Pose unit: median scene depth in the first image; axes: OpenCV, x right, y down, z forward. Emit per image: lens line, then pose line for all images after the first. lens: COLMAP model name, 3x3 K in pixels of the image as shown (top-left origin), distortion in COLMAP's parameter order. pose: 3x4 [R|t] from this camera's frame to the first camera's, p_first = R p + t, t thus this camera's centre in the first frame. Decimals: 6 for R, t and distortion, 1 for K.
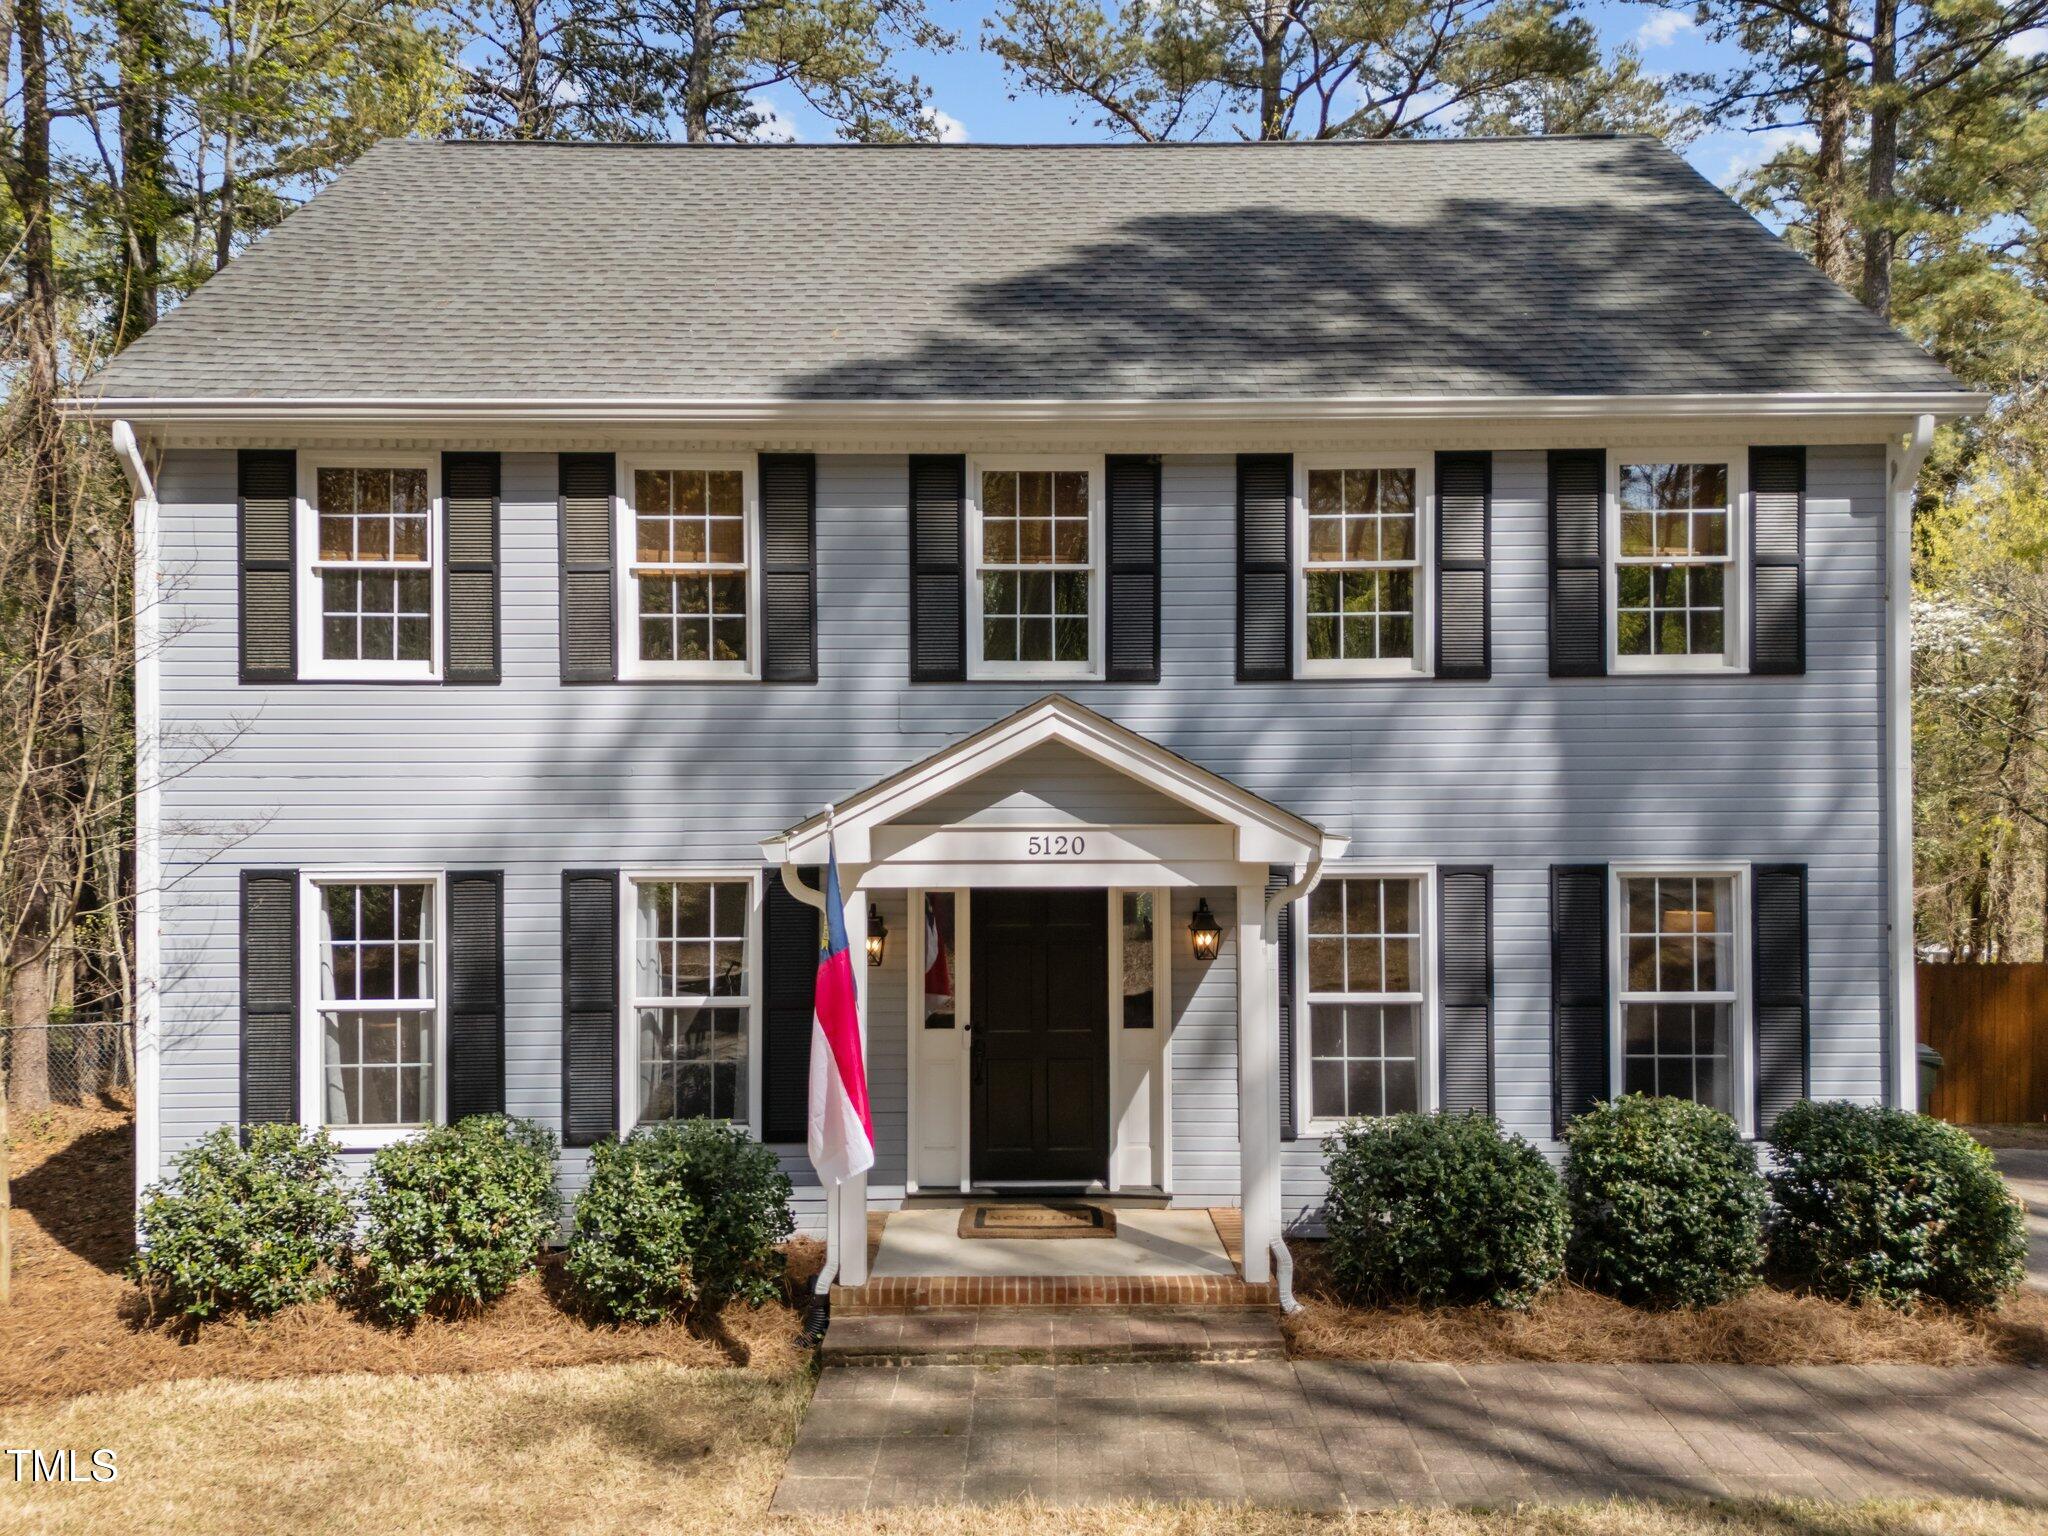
lens RADIAL K [[1448.0, 0, 1024.0], [0, 1448.0, 768.0], [0, 0, 1]] dist [0.046635, -0.046196]
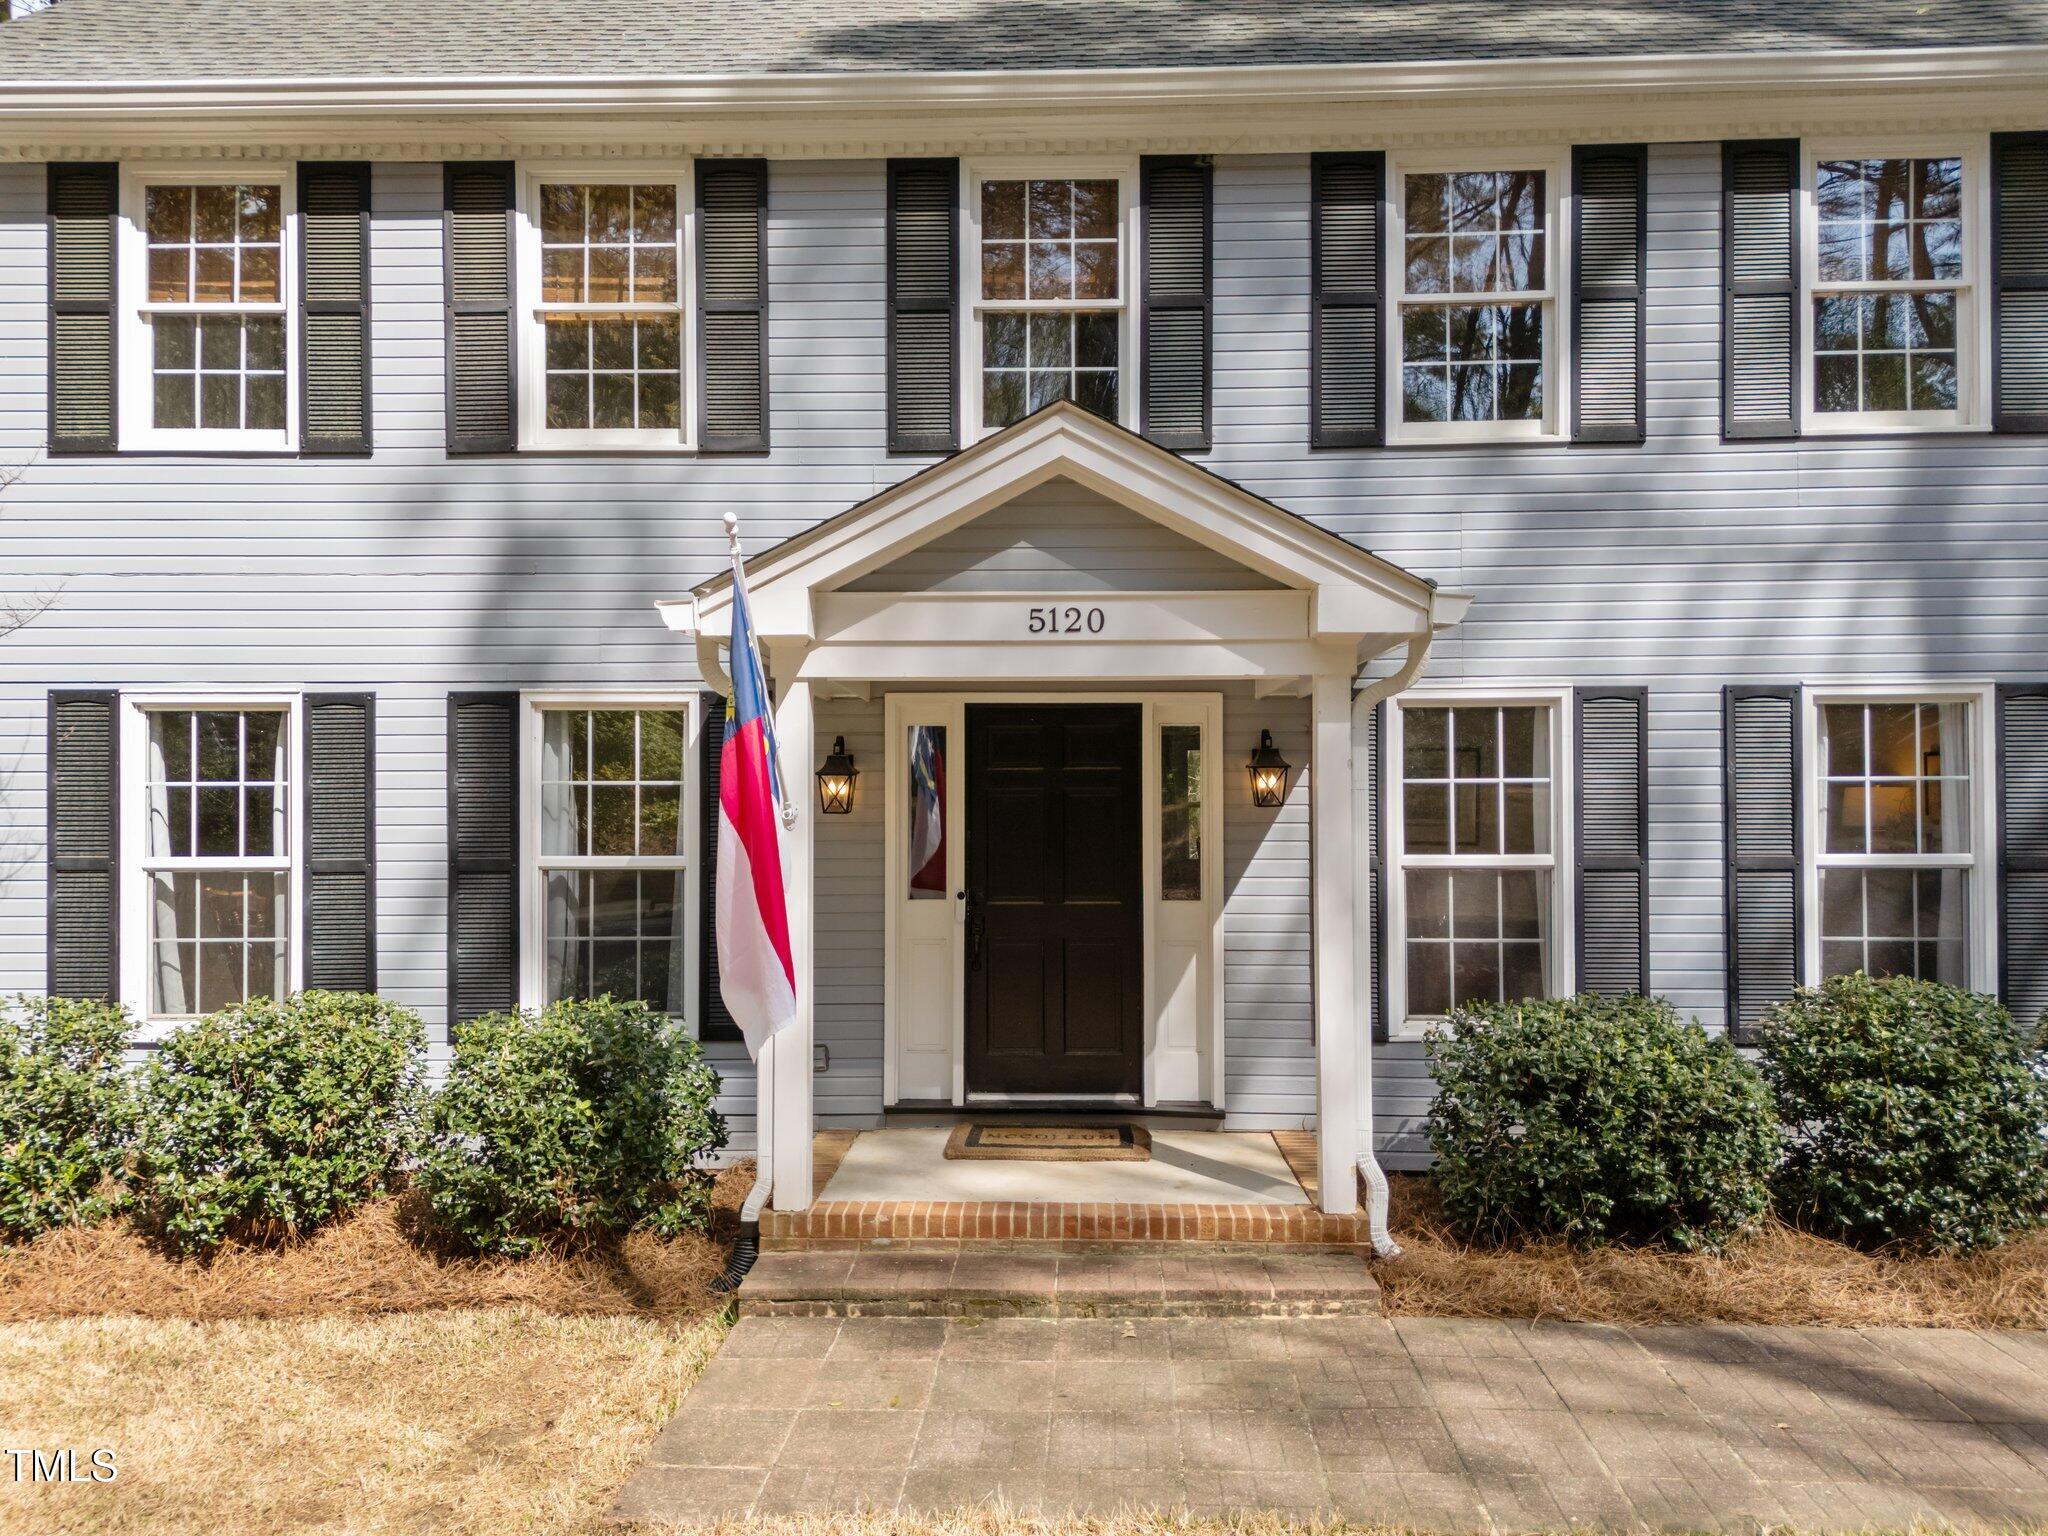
lens RADIAL K [[1506.4, 0, 1022.5], [0, 1506.4, 733.0], [0, 0, 1]] dist [0.057603, -0.060376]
pose [[0.999294, 0.001316, -0.037549, 0.028299], [-0.001437, 0.999994, -0.003200, 0.110926], [0.037545, 0.003251, 0.999290, 0.224668]]
